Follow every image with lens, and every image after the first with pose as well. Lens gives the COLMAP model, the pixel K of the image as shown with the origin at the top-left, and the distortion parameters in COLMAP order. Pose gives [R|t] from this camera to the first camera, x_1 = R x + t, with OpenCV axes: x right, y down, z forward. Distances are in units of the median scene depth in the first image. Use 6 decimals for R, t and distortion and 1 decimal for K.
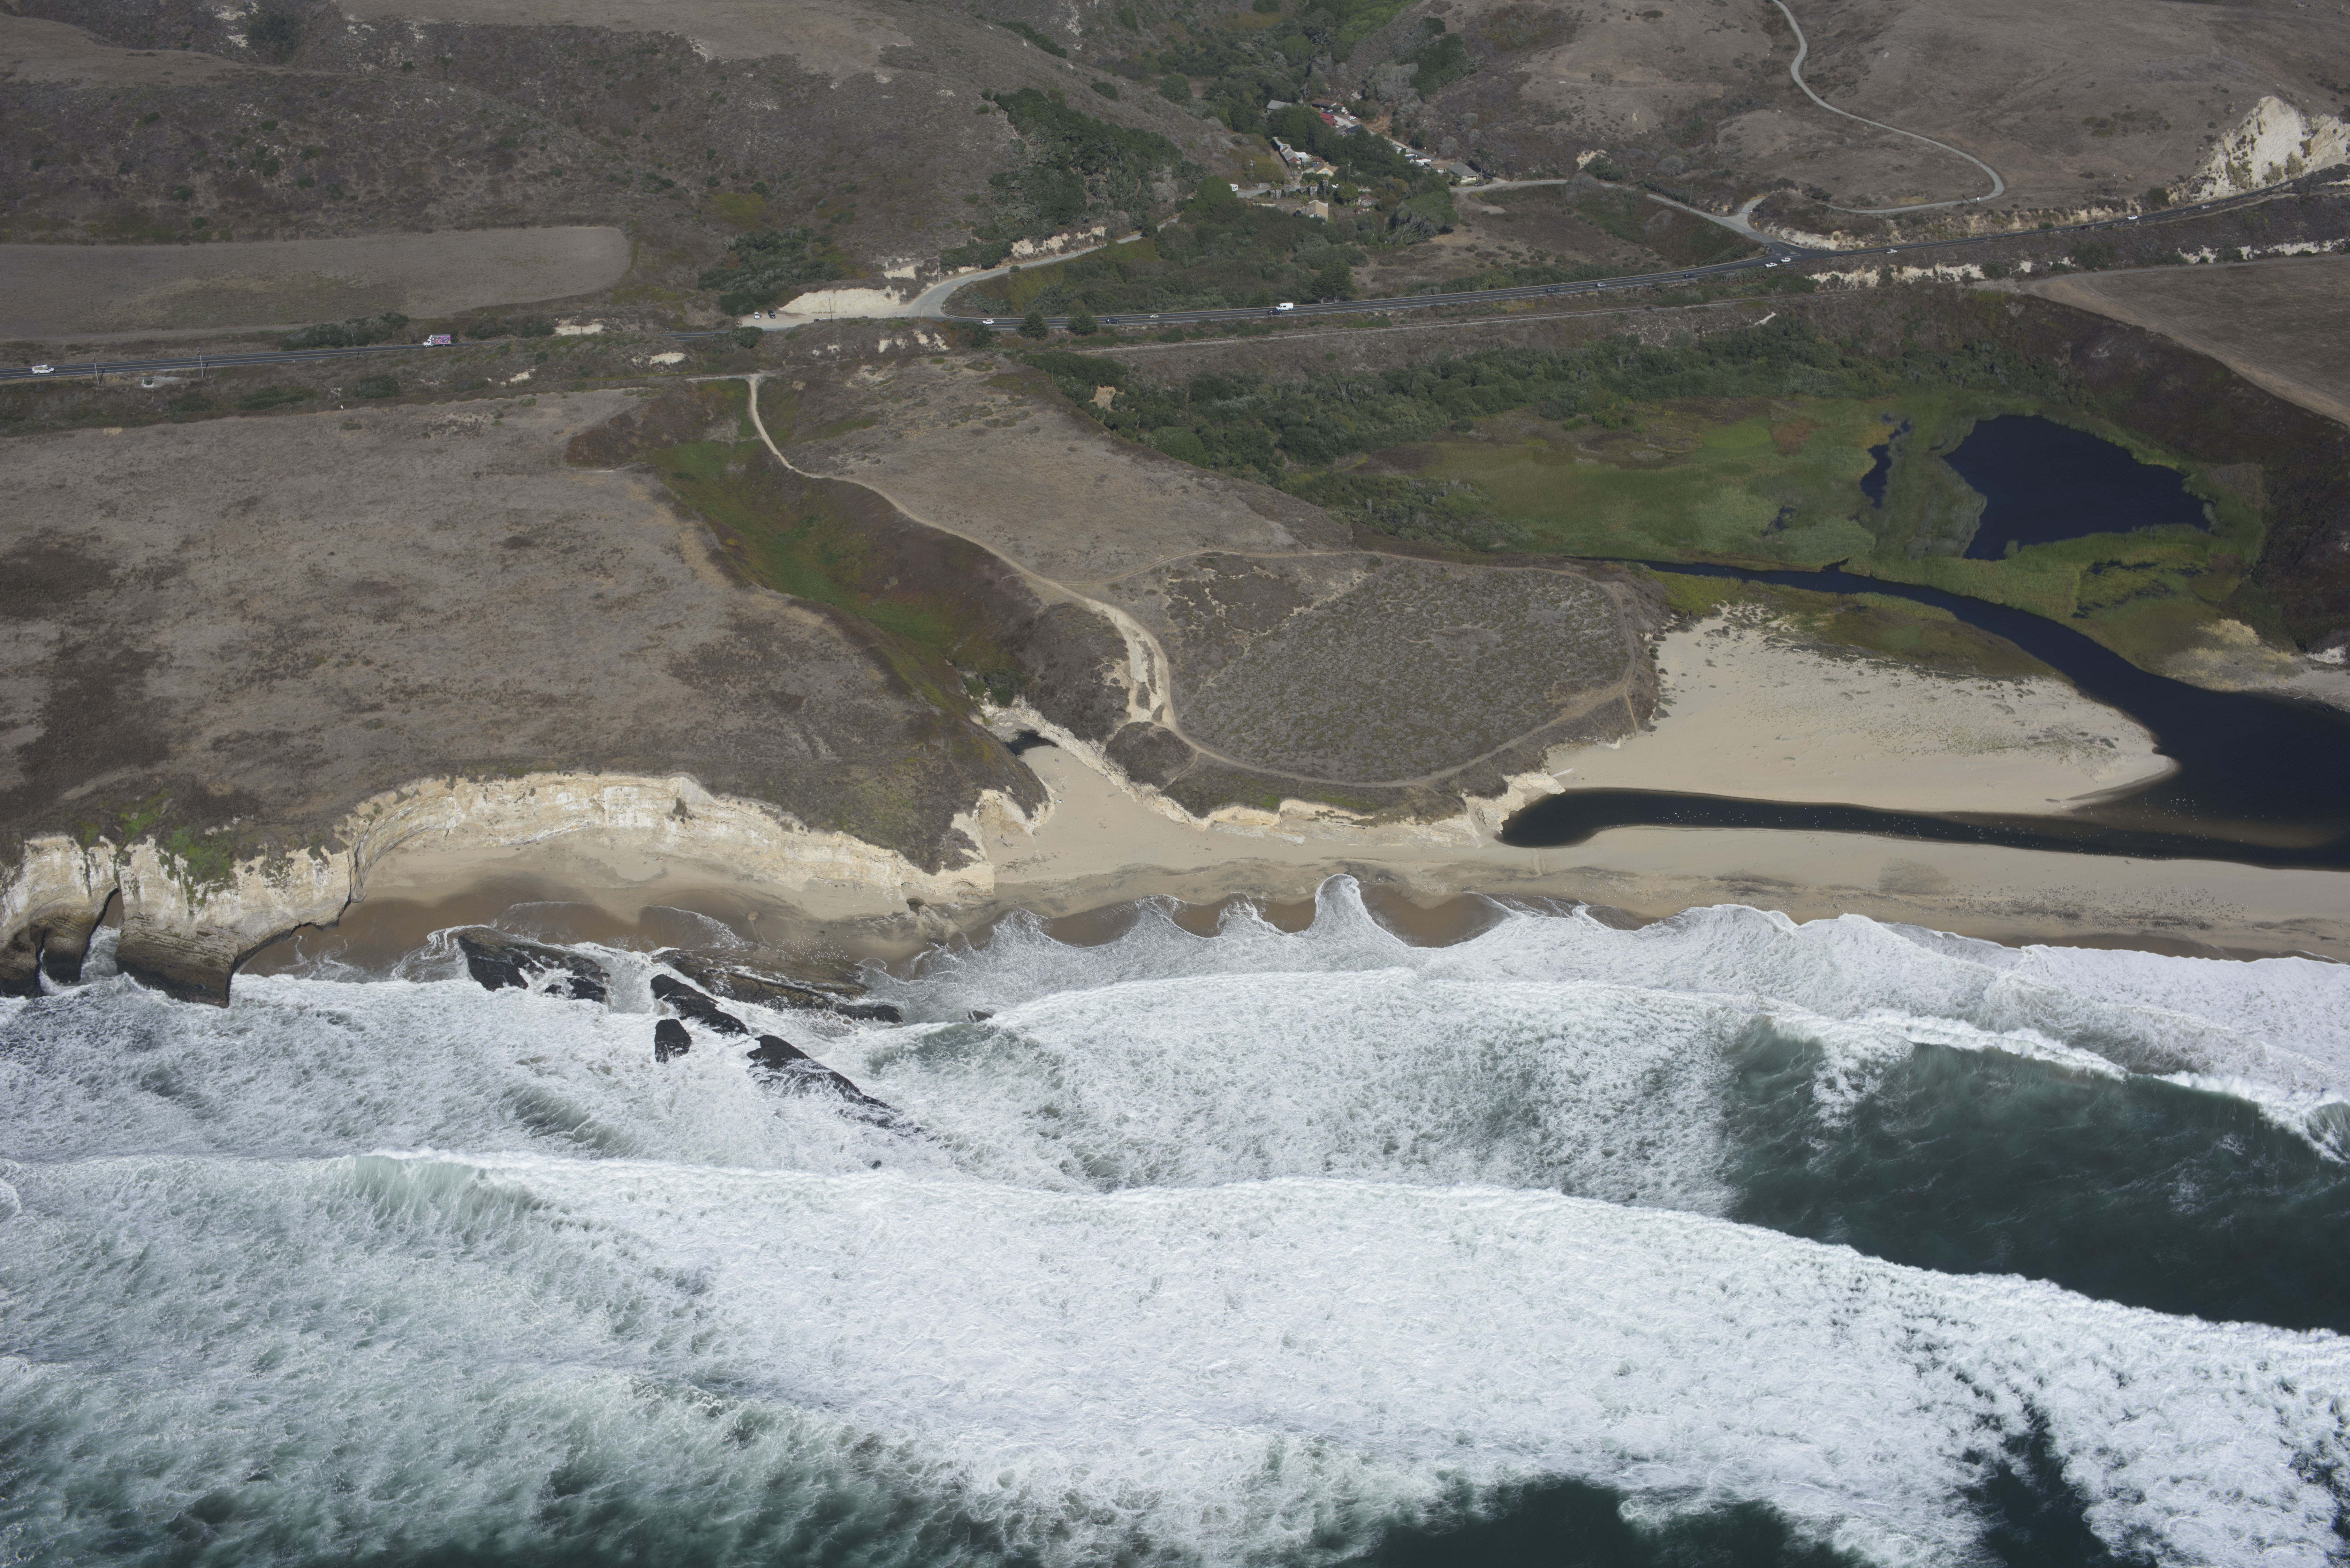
lens RADIAL K [[2702.3, 0, 1175.0], [0, 2702.3, 784.0], [0, 0, 1]] dist [-0.121219, 0.145899]
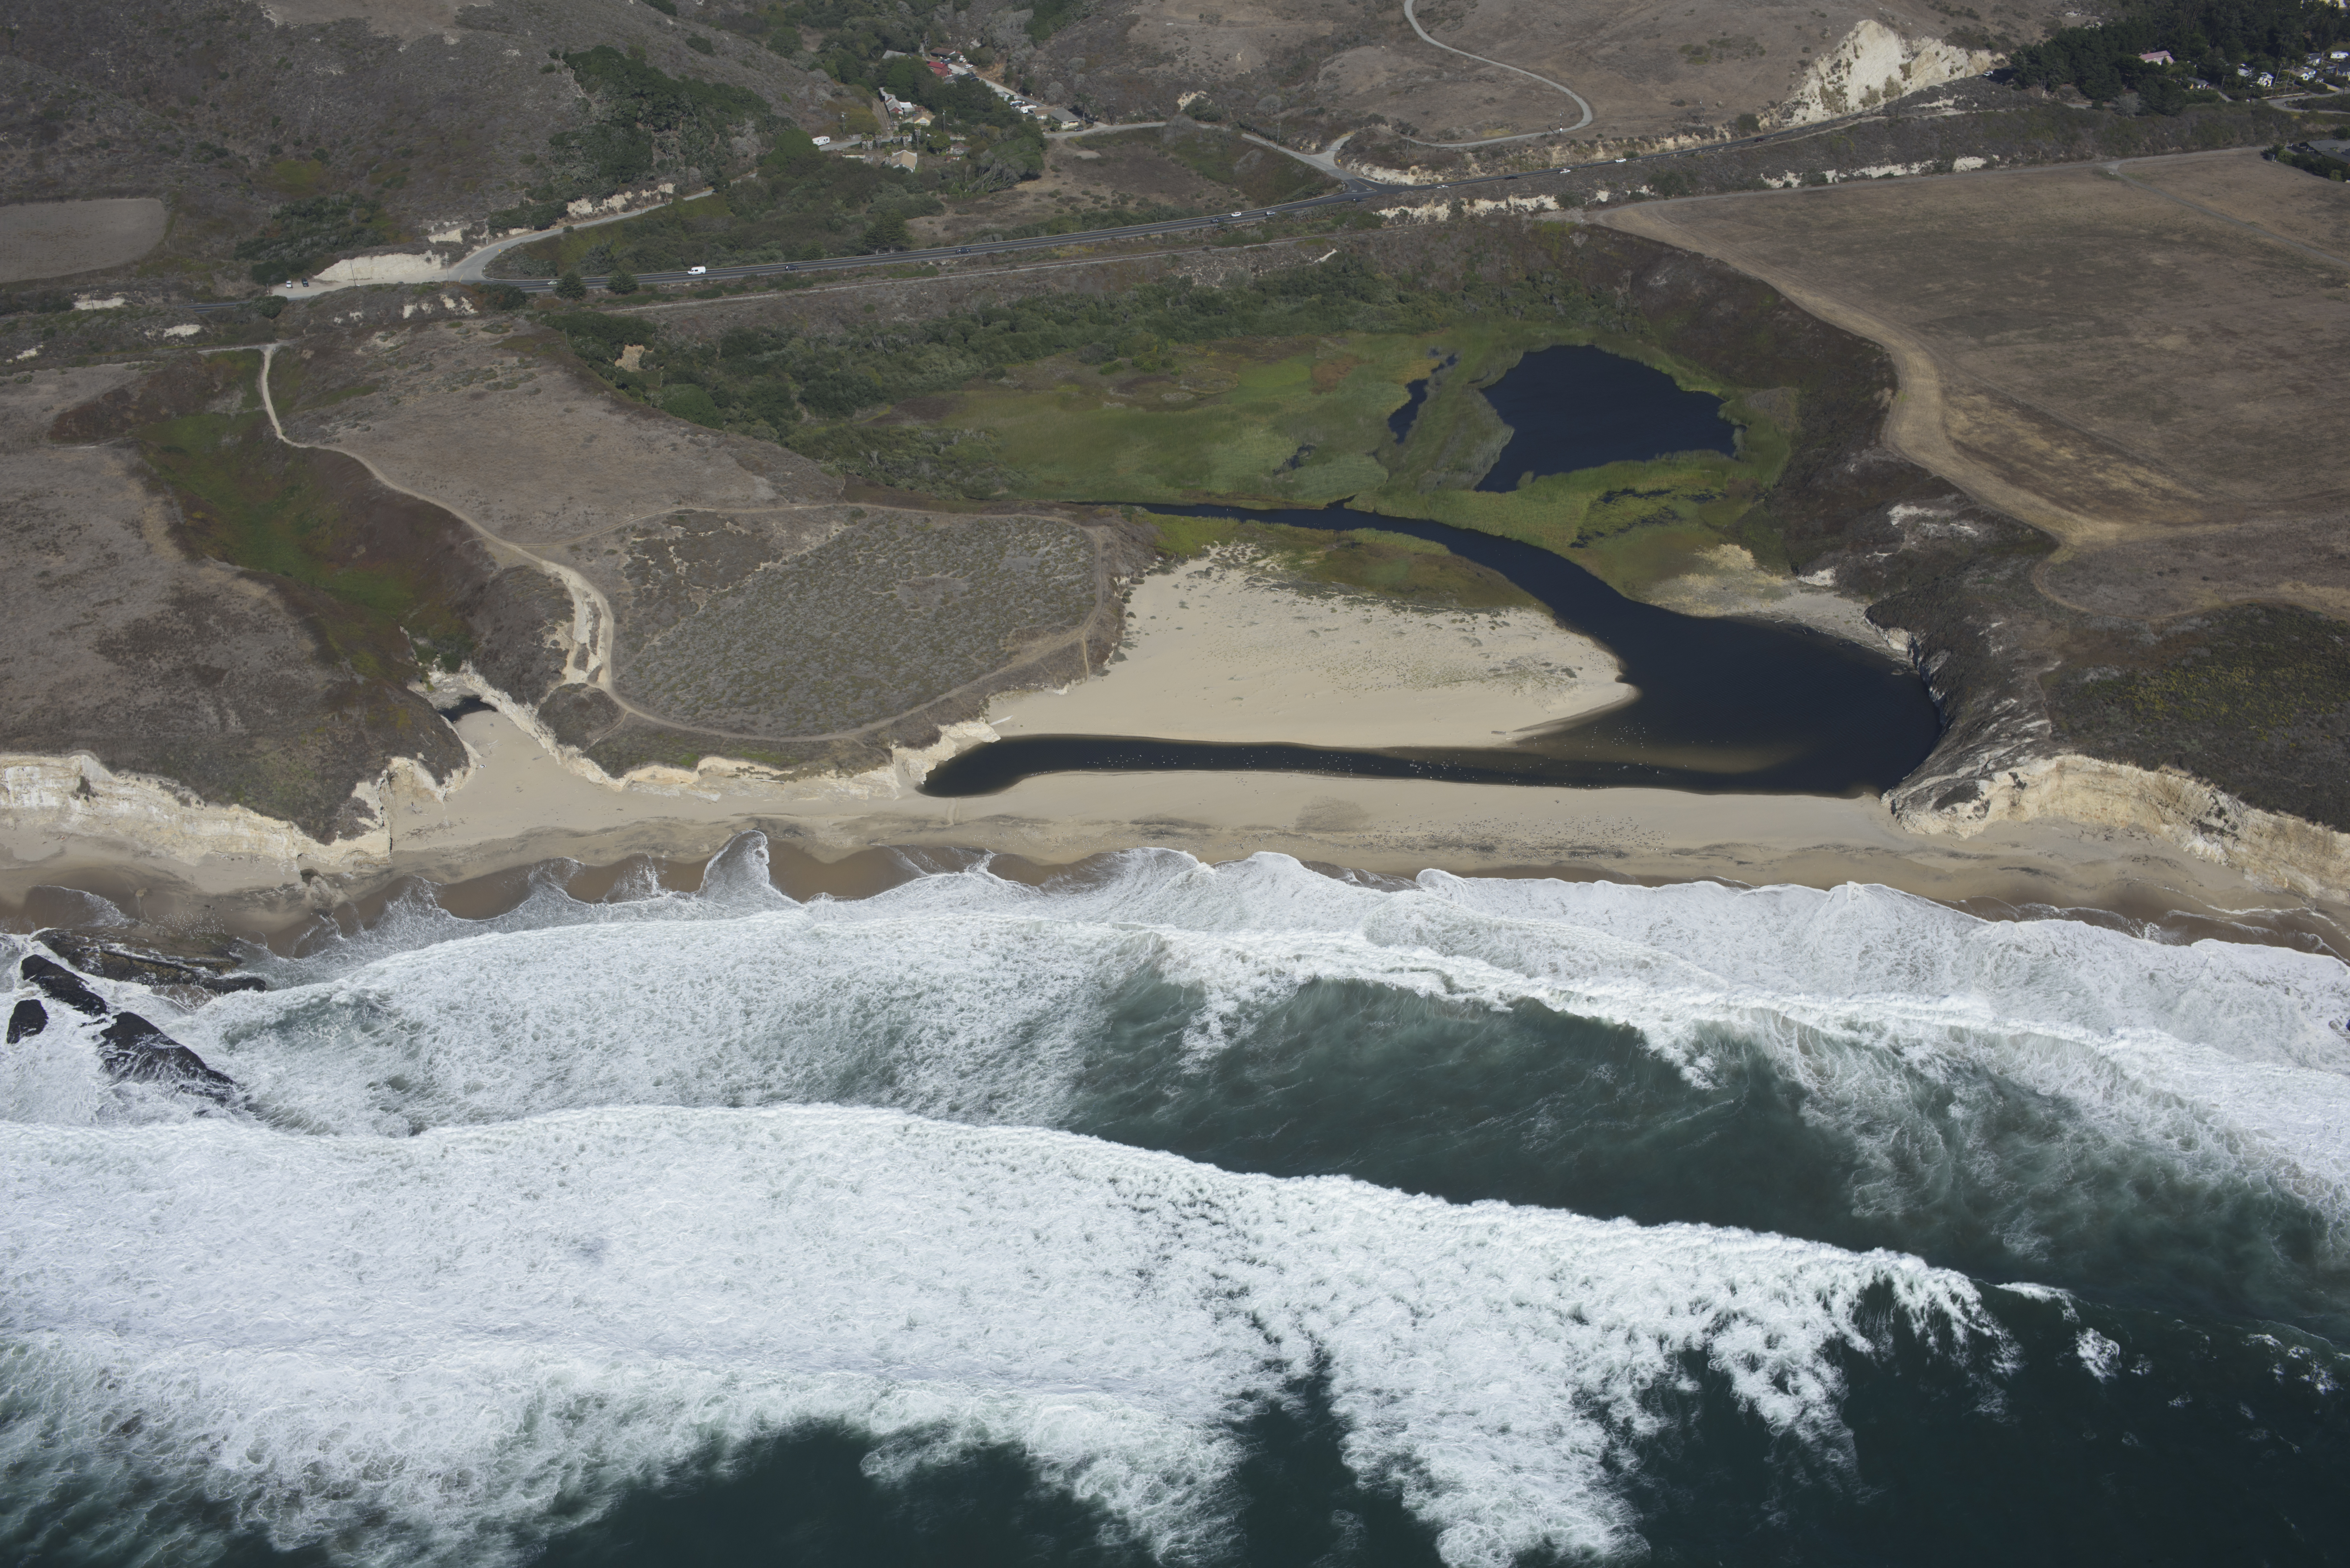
lens RADIAL K [[2702.3, 0, 1175.0], [0, 2702.3, 784.0], [0, 0, 1]] dist [-0.121219, 0.145899]
pose [[0.998539, -0.033214, 0.042632, 0.143482], [0.032490, 0.999318, 0.017554, 0.003278], [-0.043186, -0.016143, 0.998937, 0.004003]]
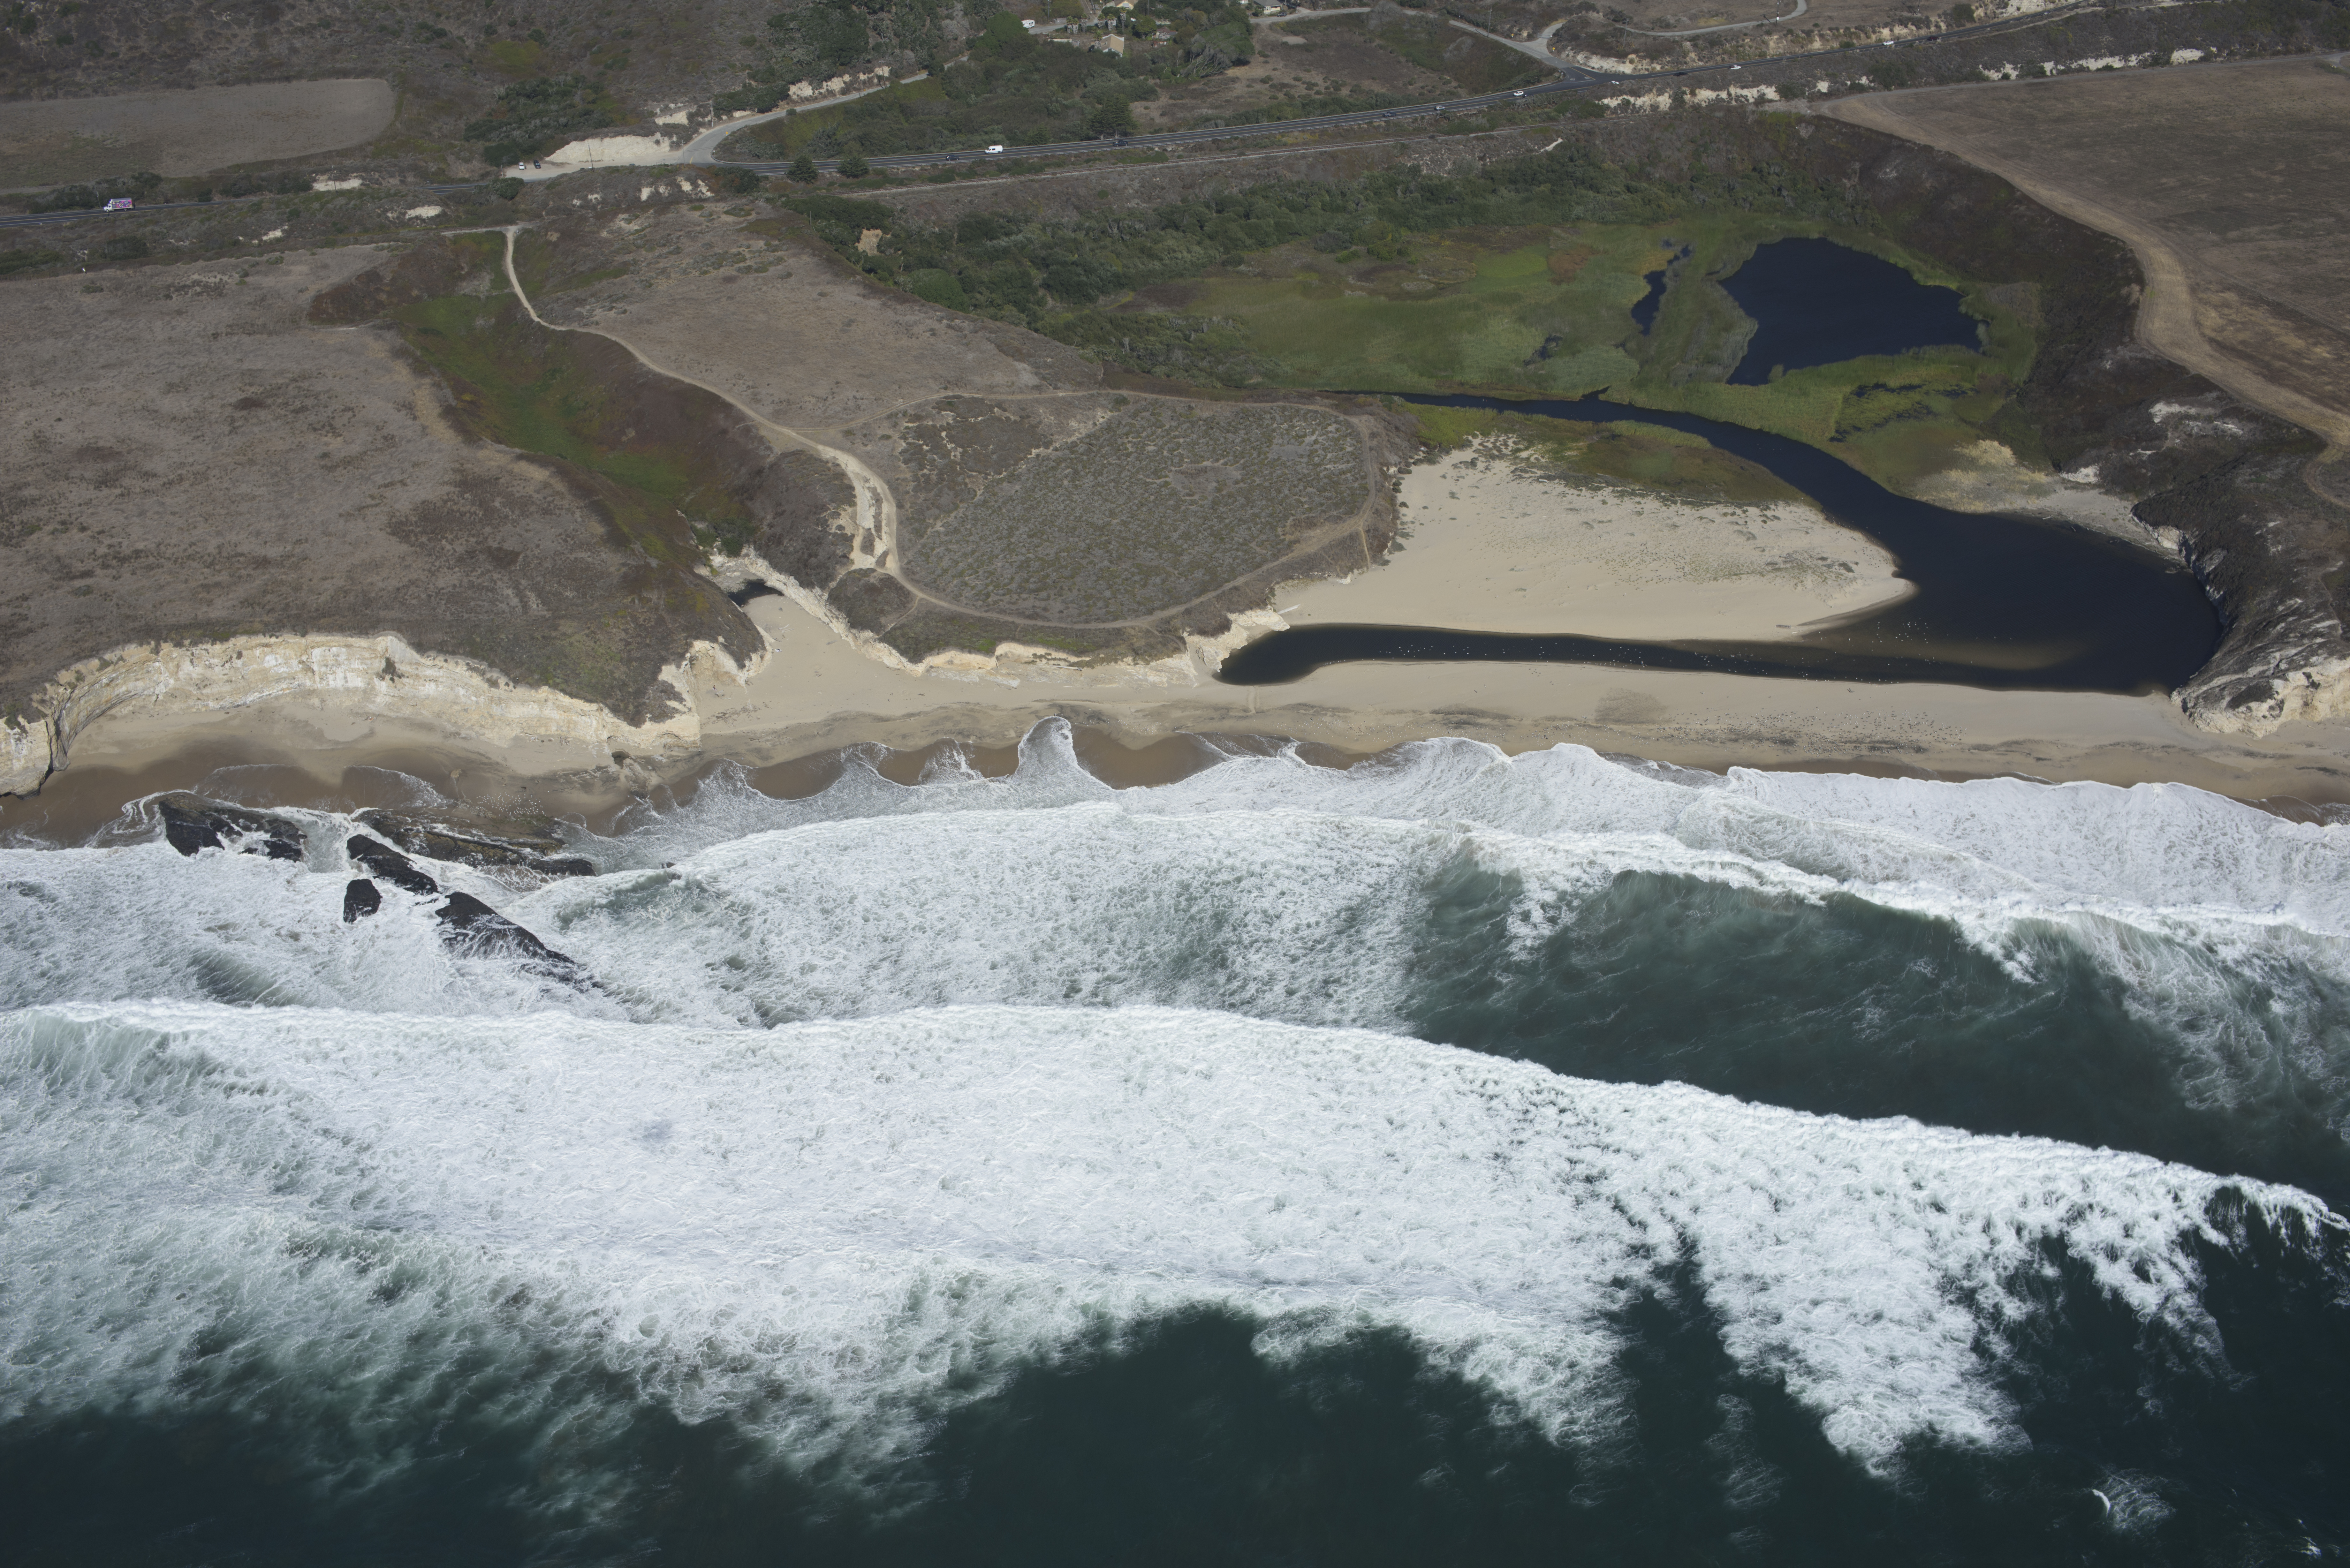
lens RADIAL K [[2702.3, 0, 1175.0], [0, 2702.3, 784.0], [0, 0, 1]] dist [-0.121219, 0.145899]
pose [[0.999531, -0.024674, 0.018118, 0.071667], [0.023584, 0.998033, 0.058091, 0.001124], [-0.019515, -0.057637, 0.998147, 0.002721]]
